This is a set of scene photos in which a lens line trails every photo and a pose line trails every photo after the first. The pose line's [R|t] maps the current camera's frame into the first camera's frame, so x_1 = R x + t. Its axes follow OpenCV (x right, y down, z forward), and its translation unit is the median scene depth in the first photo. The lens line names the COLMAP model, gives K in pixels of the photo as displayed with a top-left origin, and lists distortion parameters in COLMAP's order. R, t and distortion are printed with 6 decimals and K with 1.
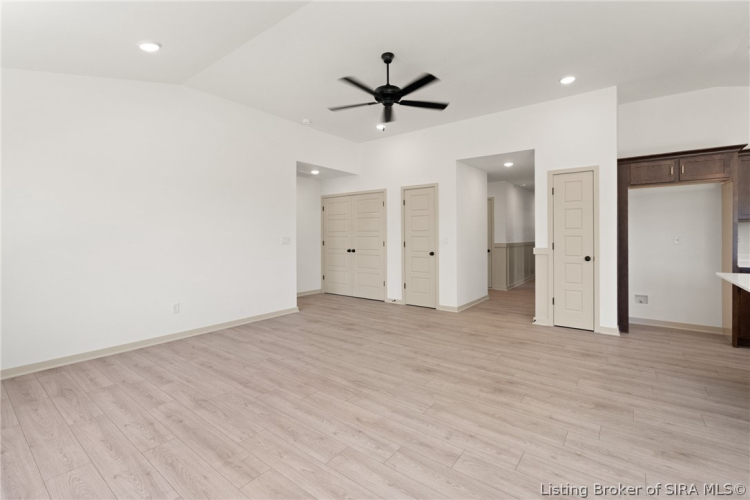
lens RADIAL K [[332.9, 0, 376.9], [0, 332.9, 237.1], [0, 0, 1]] dist [-0.007424, 0.001589]
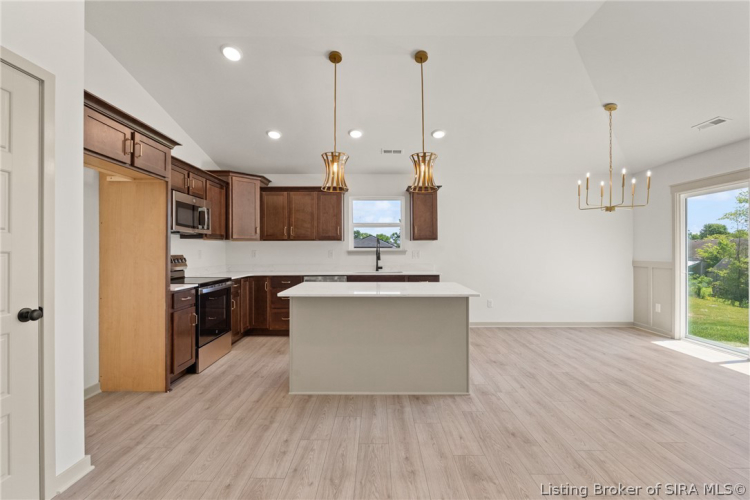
lens RADIAL K [[332.9, 0, 374.2], [0, 332.9, 249.0], [0, 0, 1]] dist [-0.007424, 0.001589]
pose [[-0.605952, 0.012037, 0.795410, 0.166791], [0.005533, 0.999925, -0.010916, 0.000137], [-0.795482, -0.002213, -0.605973, 1.302474]]
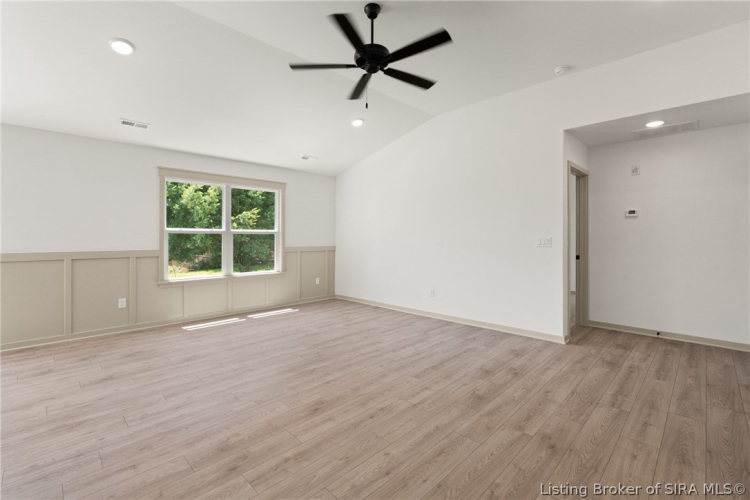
lens RADIAL K [[332.9, 0, 374.2], [0, 332.9, 237.5], [0, 0, 1]] dist [-0.007424, 0.001589]
pose [[-0.127139, 0.006668, -0.991863, 0.920715], [0.000821, 0.999978, 0.006617, -0.009371], [0.991885, 0.000027, -0.127141, 1.247290]]
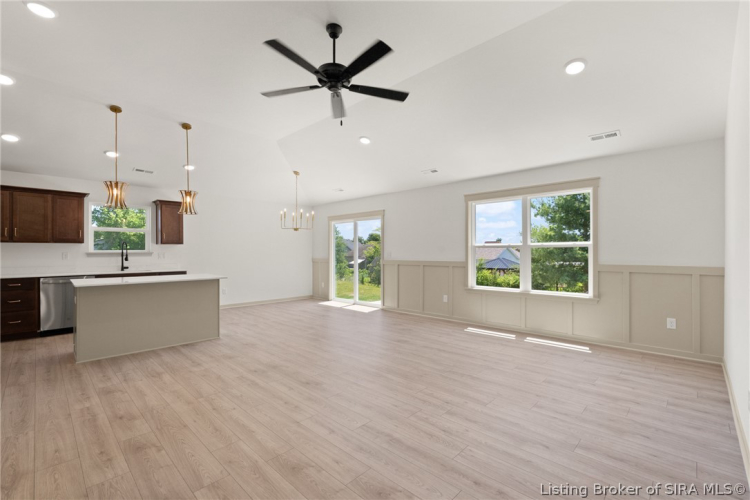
lens RADIAL K [[332.9, 0, 379.8], [0, 332.9, 251.3], [0, 0, 1]] dist [-0.007424, 0.001589]
pose [[-0.994118, 0.008210, 0.107992, -0.180333], [0.008068, 0.999966, -0.001752, -0.002403], [-0.108002, -0.000870, -0.994150, 2.014128]]
